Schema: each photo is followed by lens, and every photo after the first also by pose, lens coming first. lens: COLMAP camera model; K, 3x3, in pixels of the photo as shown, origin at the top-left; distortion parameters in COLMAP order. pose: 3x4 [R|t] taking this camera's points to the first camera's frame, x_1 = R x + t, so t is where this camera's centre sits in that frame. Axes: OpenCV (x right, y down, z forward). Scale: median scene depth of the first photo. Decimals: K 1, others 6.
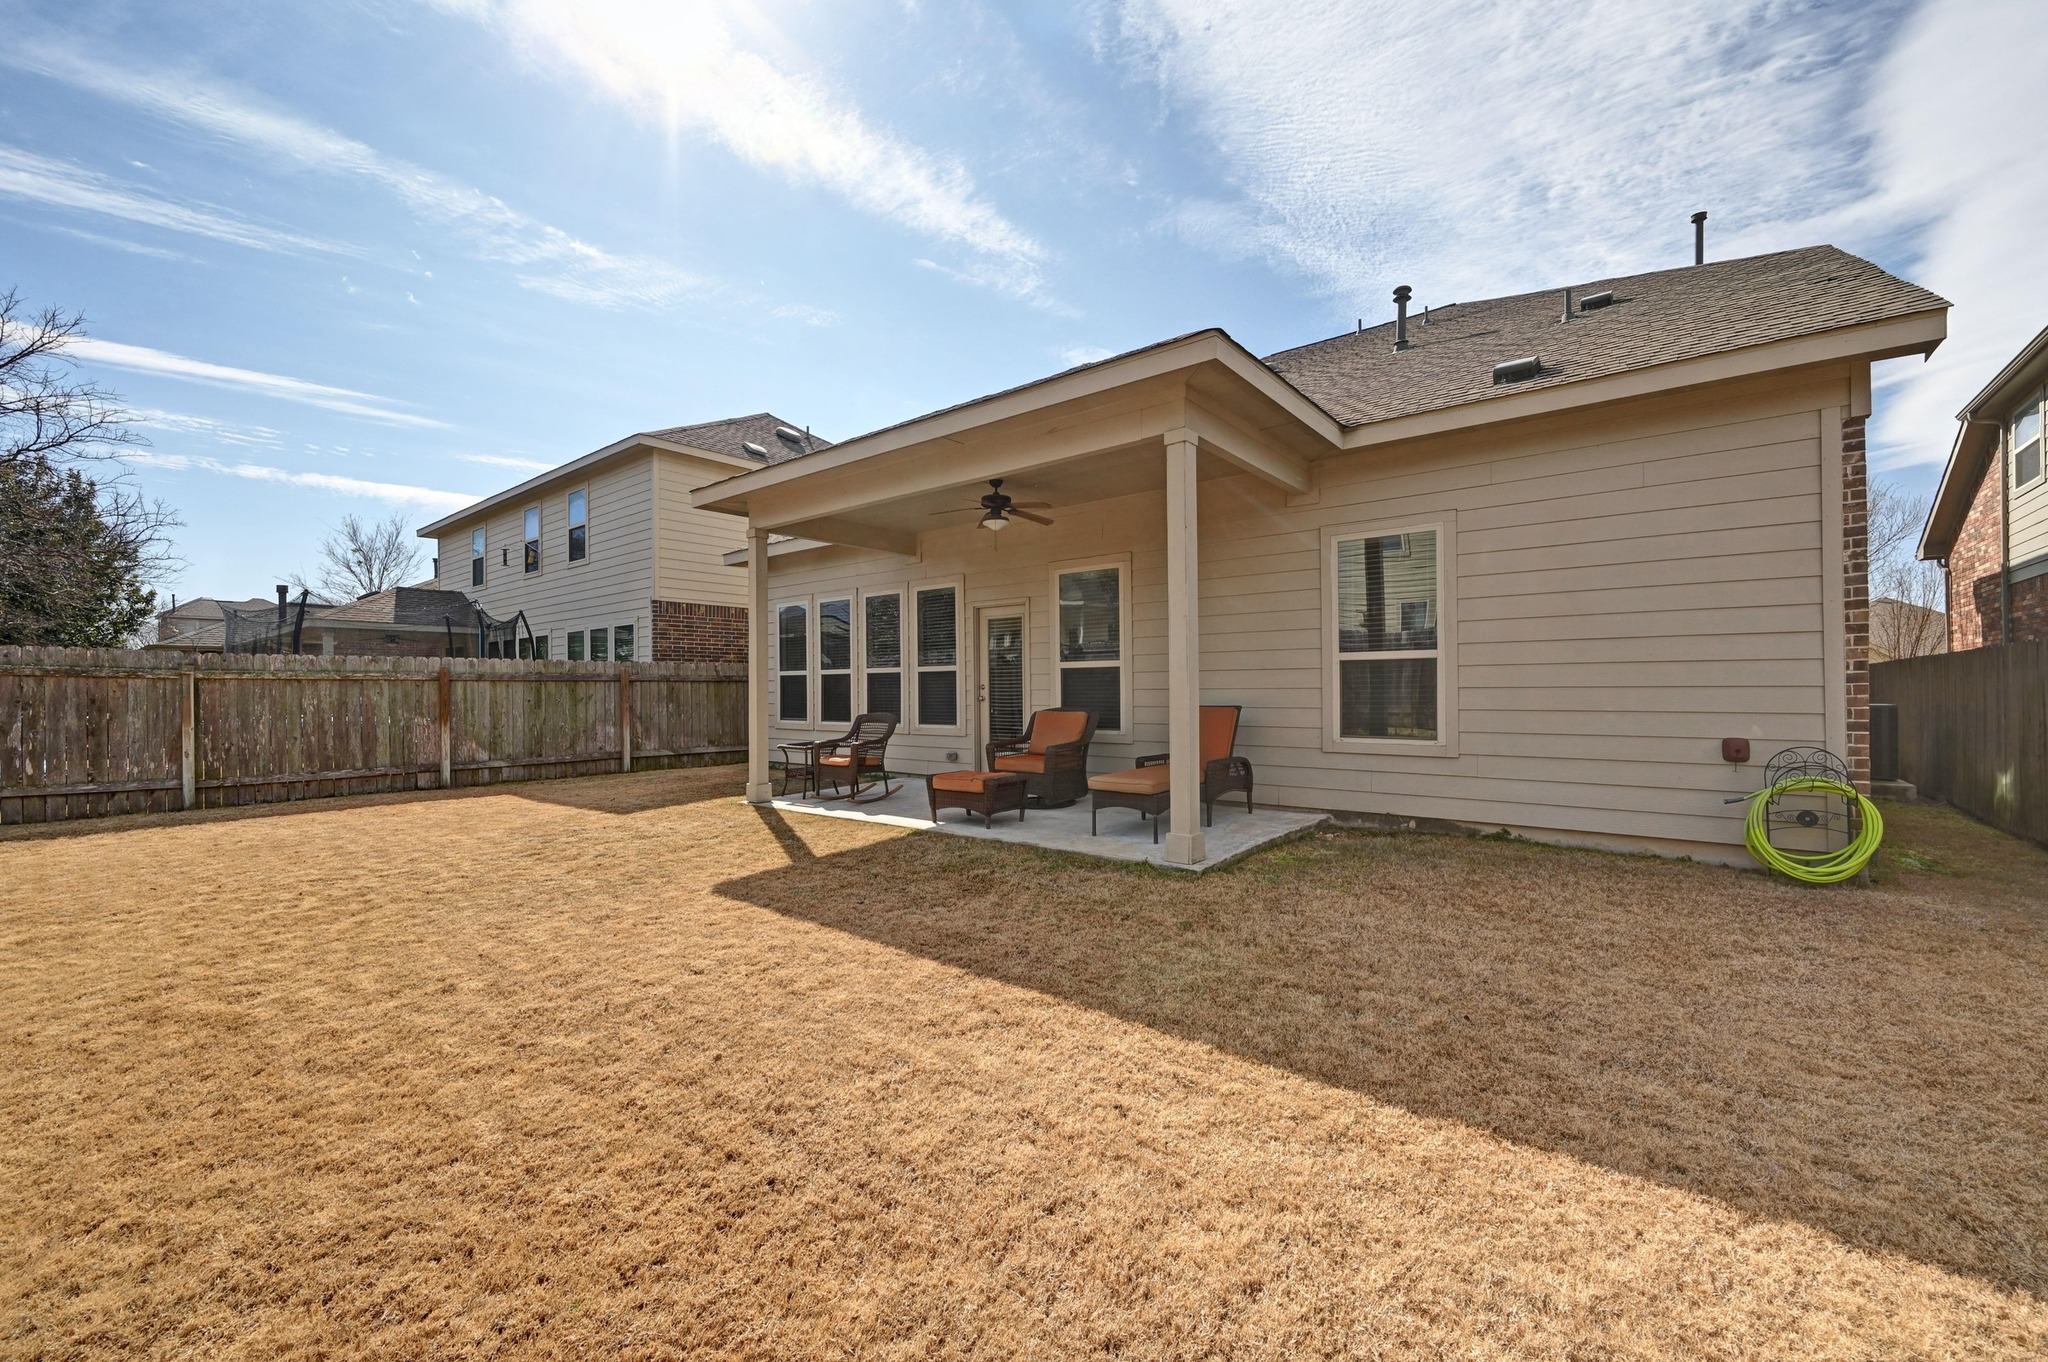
lens RADIAL K [[812.5, 0, 1022.8], [0, 812.5, 679.9], [0, 0, 1]] dist [0.000175, 0.000632]
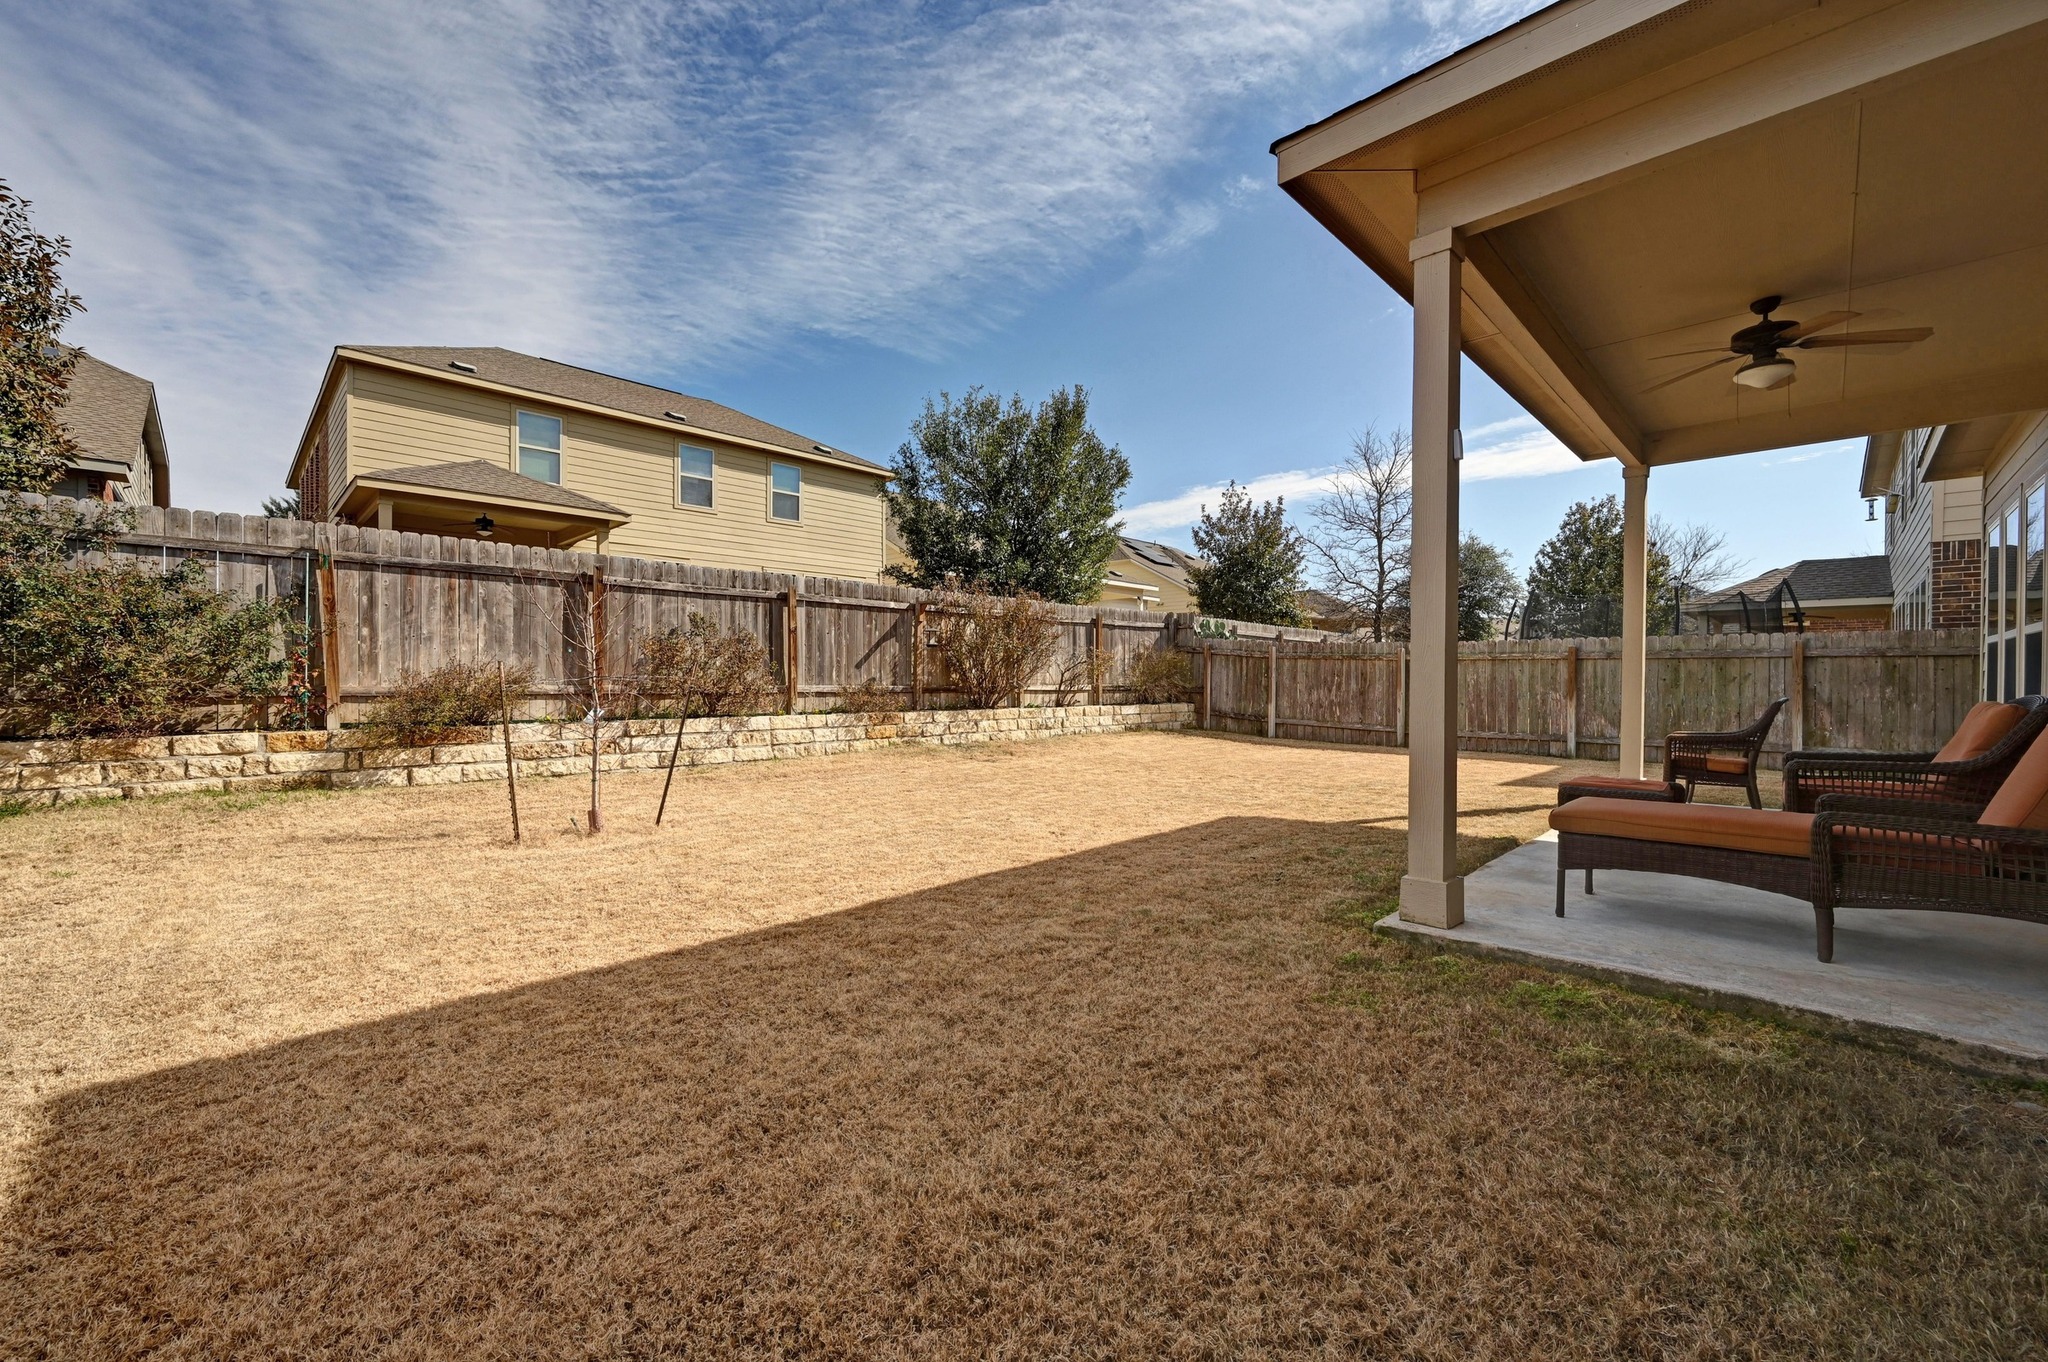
lens RADIAL K [[812.5, 0, 1018.0], [0, 812.5, 677.7], [0, 0, 1]] dist [0.000175, 0.000632]
pose [[-0.090341, 0.002869, -0.995907, 0.390320], [0.000216, 0.999996, 0.002861, 0.019804], [0.995911, 0.000043, -0.090341, 0.317853]]
